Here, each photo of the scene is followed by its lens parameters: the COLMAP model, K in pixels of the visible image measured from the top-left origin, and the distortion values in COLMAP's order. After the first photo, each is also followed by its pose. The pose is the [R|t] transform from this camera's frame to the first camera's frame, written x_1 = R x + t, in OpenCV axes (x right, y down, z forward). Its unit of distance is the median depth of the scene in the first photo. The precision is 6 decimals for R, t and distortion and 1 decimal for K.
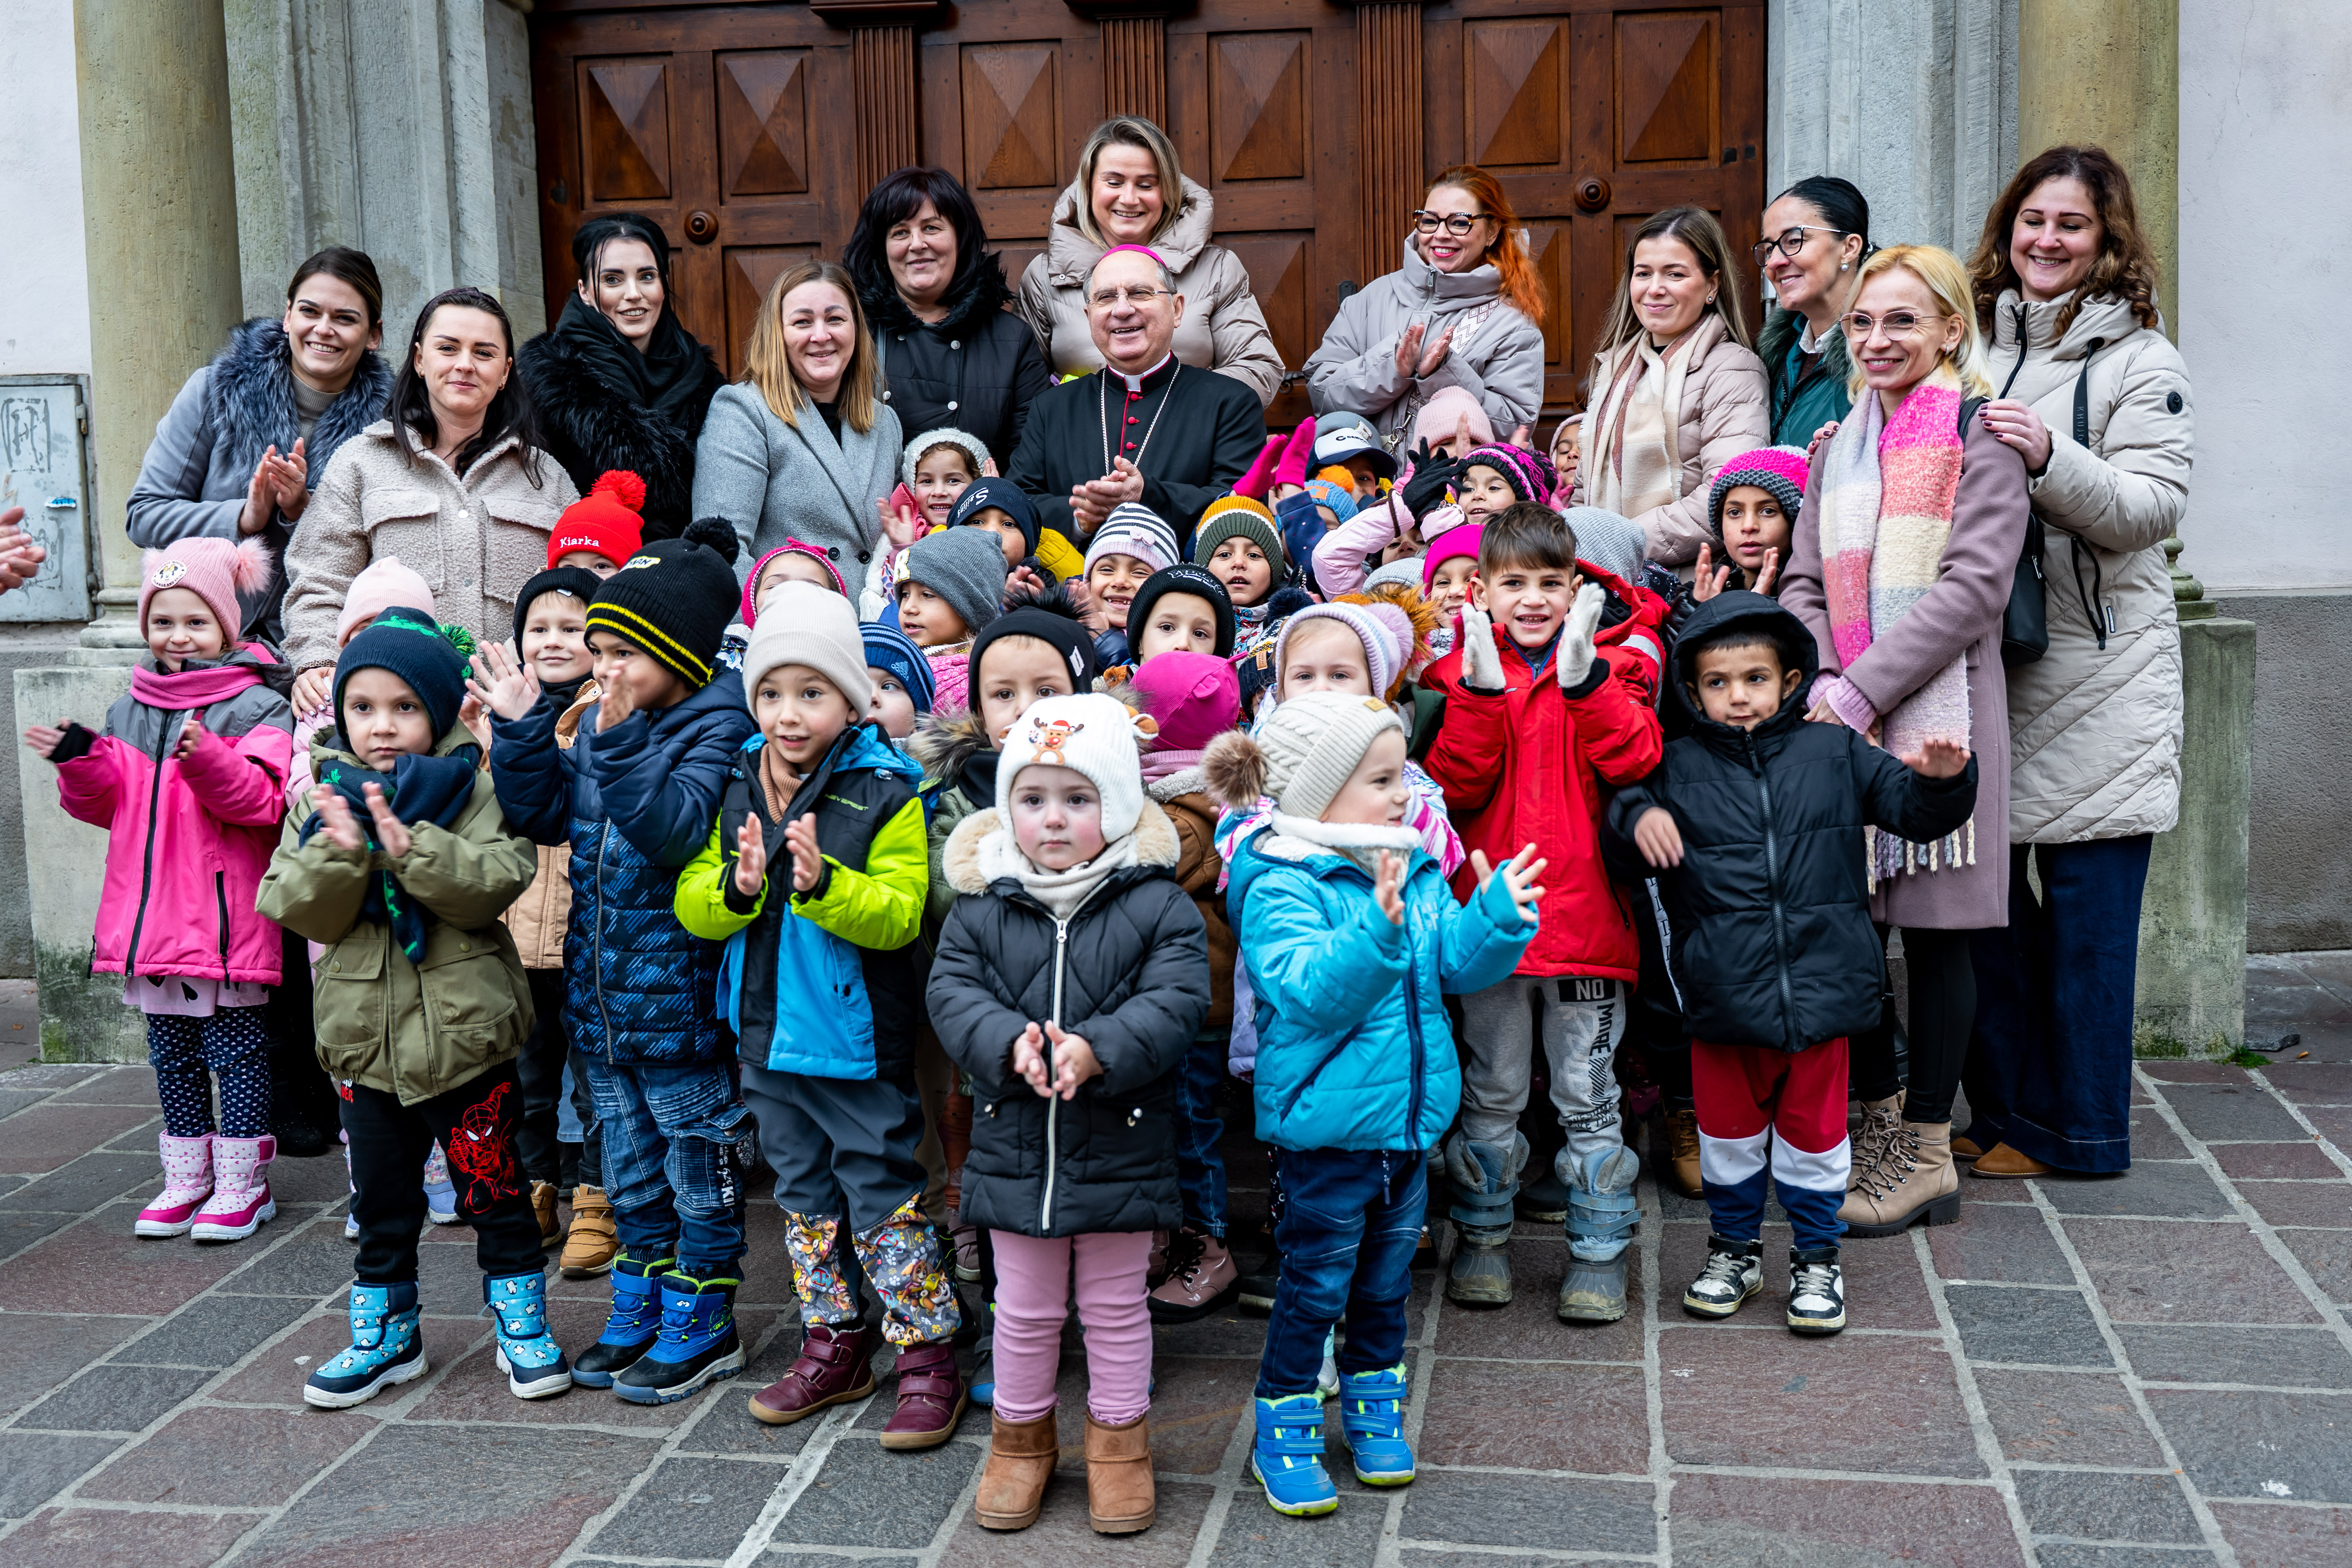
lens RADIAL K [[2430.2, 0, 1175.8], [0, 2430.2, 793.8], [0, 0, 1]] dist [-0.006159, 0.000000]
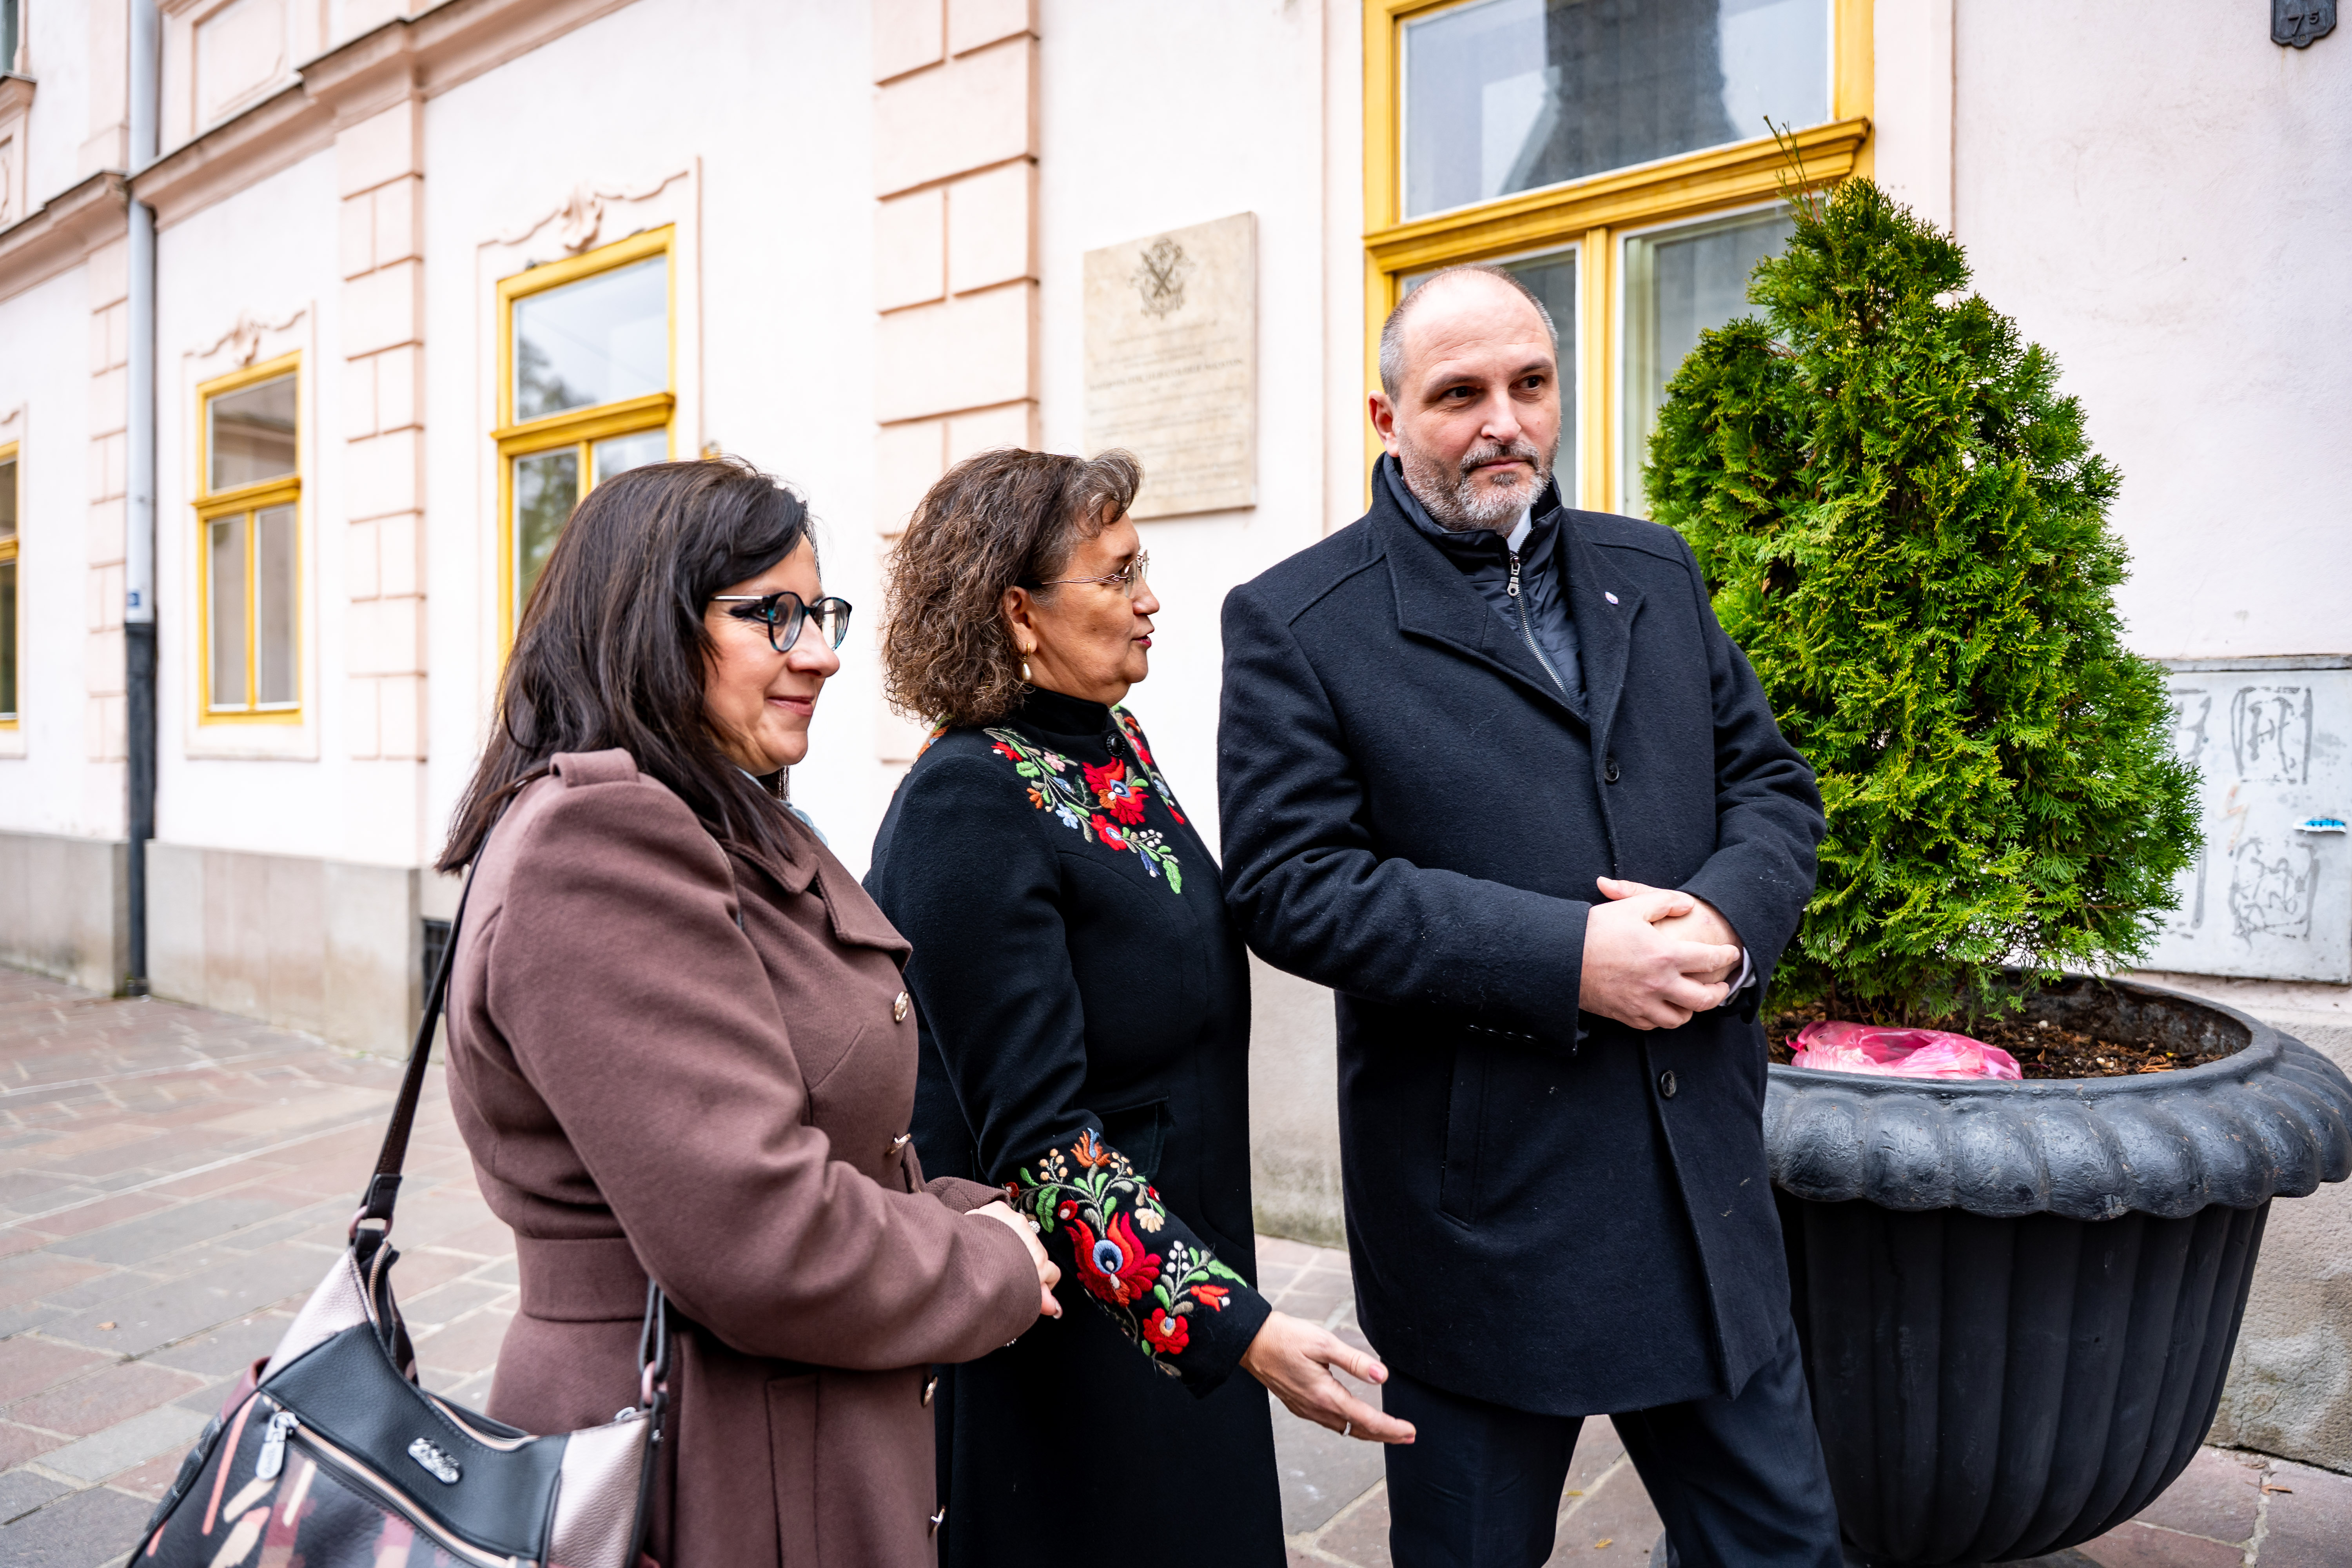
lens RADIAL K [[1572.3, 0, 1174.7], [0, 1572.3, 778.9], [0, 0, 1]] dist [0.008035, -0.018490]
pose [[0.876210, 0.026072, -0.481224, -0.625276], [-0.070235, 0.994783, -0.073989, -0.085952], [0.476785, 0.098629, 0.873469, 0.476945]]
